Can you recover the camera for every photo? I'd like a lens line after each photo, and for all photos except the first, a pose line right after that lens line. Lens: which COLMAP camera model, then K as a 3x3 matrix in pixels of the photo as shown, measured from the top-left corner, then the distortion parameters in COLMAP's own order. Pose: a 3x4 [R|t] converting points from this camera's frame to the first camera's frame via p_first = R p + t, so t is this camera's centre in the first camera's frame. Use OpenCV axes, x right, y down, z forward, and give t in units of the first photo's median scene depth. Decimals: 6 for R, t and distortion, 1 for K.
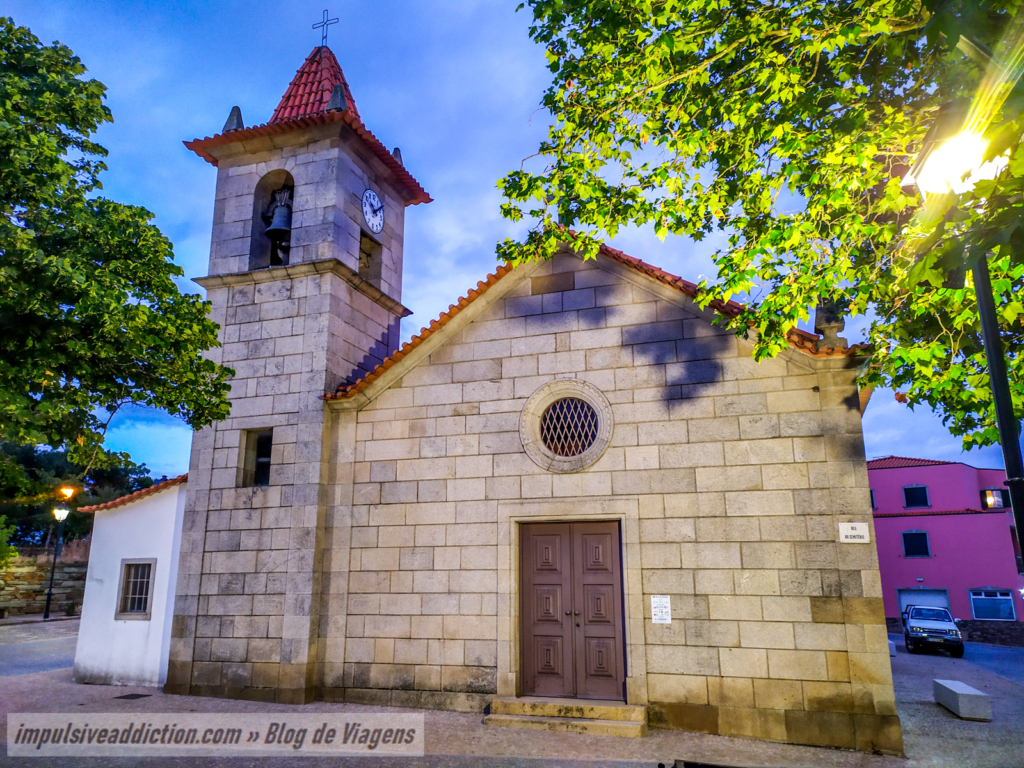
lens RADIAL K [[769.9, 0, 513.4], [0, 769.9, 379.7], [0, 0, 1]] dist [0.056668, -0.007279]
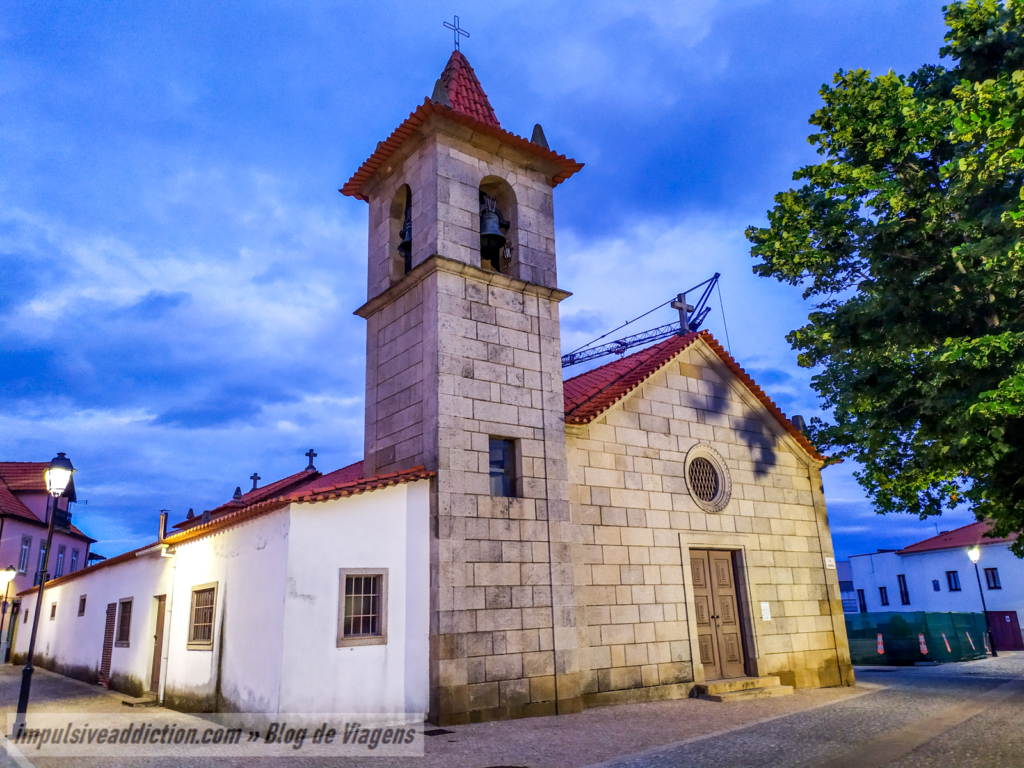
lens RADIAL K [[769.9, 0, 514.6], [0, 769.9, 385.9], [0, 0, 1]] dist [0.056668, -0.007279]
pose [[0.558554, 0.219974, 0.799768, -1.191244], [-0.168957, 0.974152, -0.149939, 0.154588], [-0.812078, -0.051378, 0.581282, 0.466505]]
